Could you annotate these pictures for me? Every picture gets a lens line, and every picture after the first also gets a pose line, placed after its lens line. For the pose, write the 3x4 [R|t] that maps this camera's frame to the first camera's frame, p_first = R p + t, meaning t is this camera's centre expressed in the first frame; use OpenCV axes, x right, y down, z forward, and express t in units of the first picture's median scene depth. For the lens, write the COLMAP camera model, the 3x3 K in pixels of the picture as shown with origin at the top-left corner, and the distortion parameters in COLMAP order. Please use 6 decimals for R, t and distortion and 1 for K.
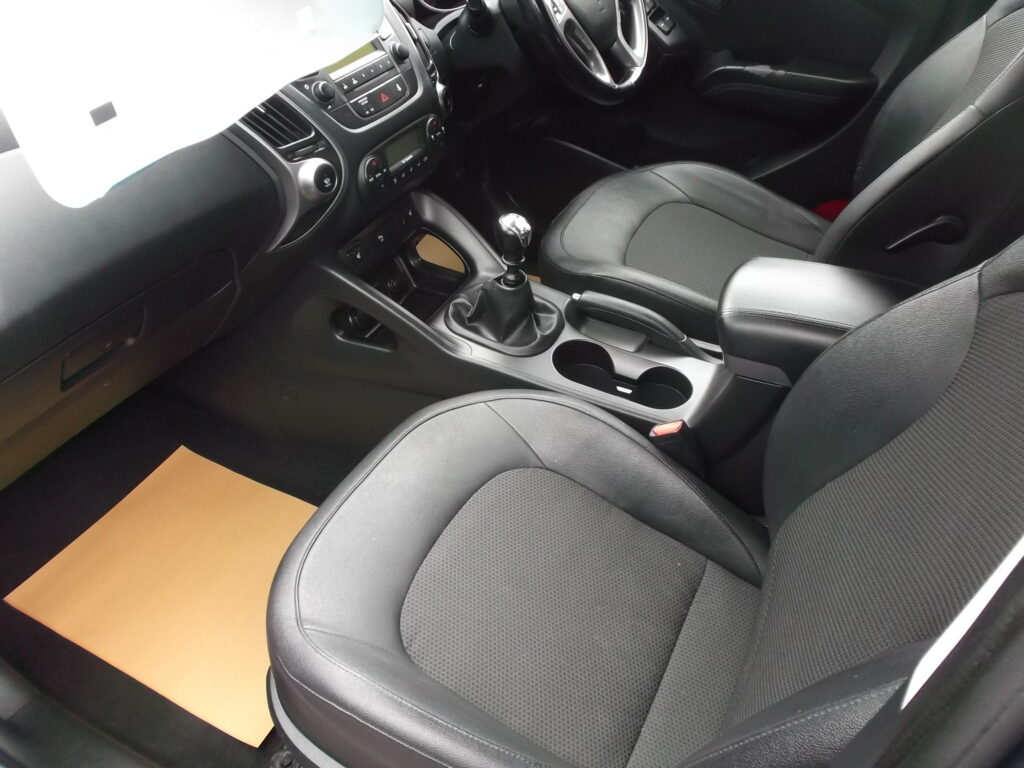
lens RADIAL K [[818.4, 0, 511.3], [0, 818.4, 377.9], [0, 0, 1]] dist [-0.050099, 0.014605]
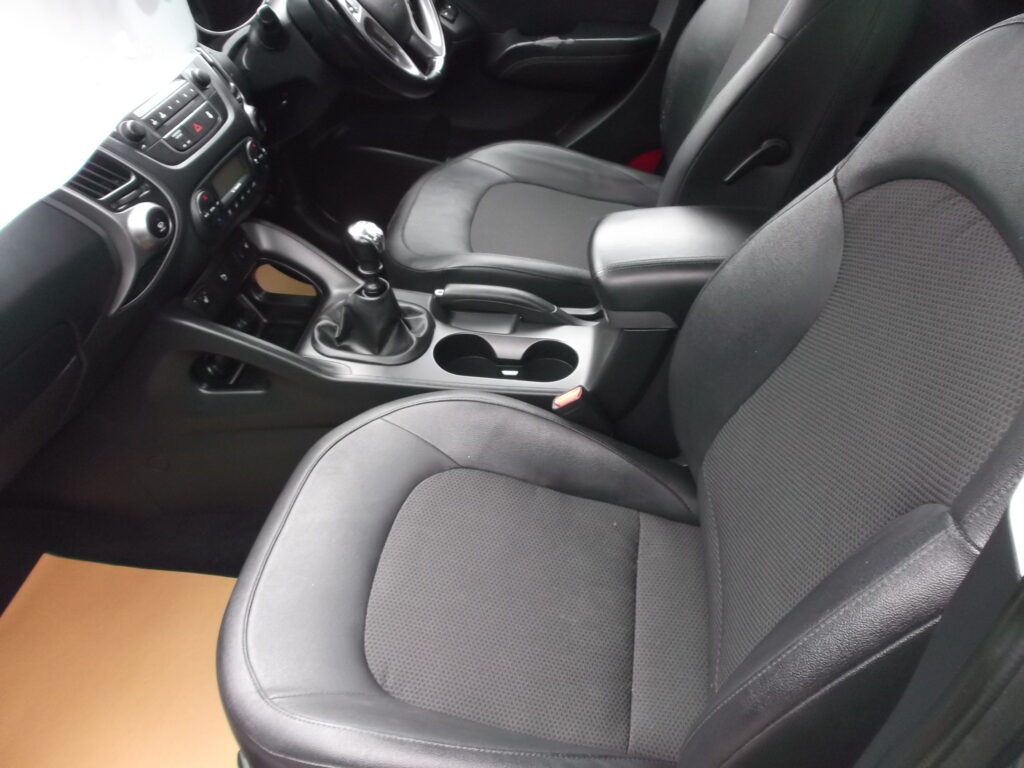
lens RADIAL K [[818.4, 0, 511.3], [0, 818.4, 377.9], [0, 0, 1]] dist [-0.050099, 0.014605]
pose [[0.949086, -0.237414, 0.207053, -0.071957], [0.239058, 0.970849, 0.017415, 0.003982], [-0.205152, 0.032969, 0.978175, 0.026159]]
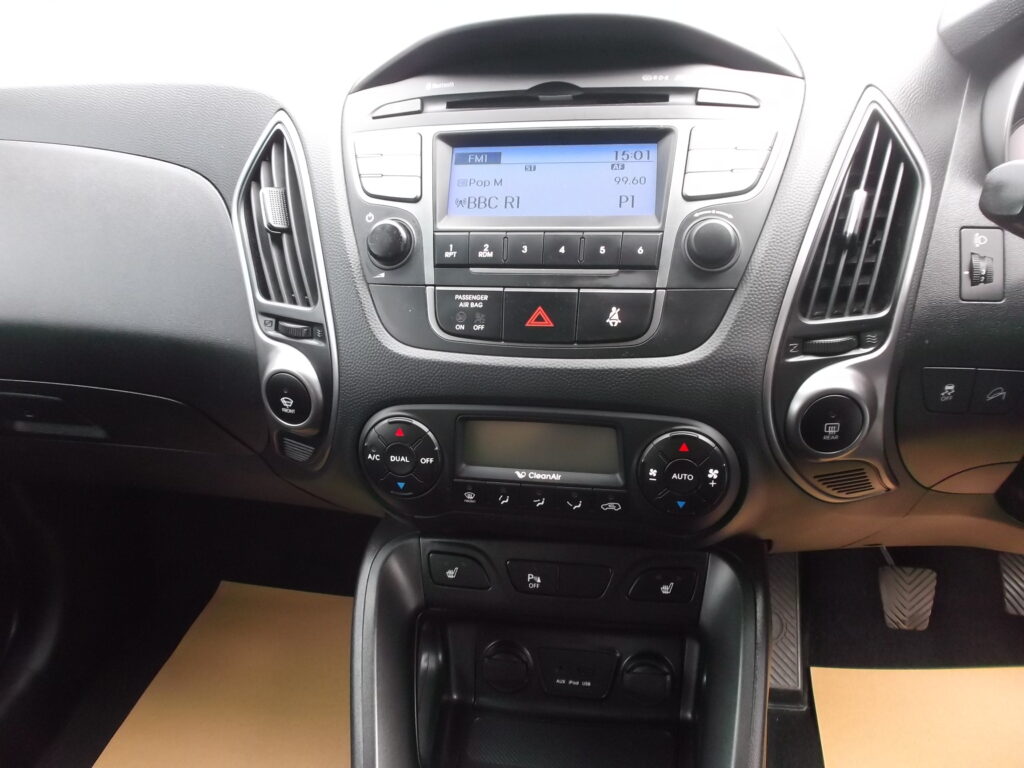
lens RADIAL K [[818.4, 0, 511.3], [0, 818.4, 377.9], [0, 0, 1]] dist [-0.050099, 0.014605]
pose [[0.266793, 0.475237, -0.838434, 0.178648], [-0.549366, 0.789779, 0.272848, -0.405563], [0.791845, 0.387813, 0.471786, 0.780163]]
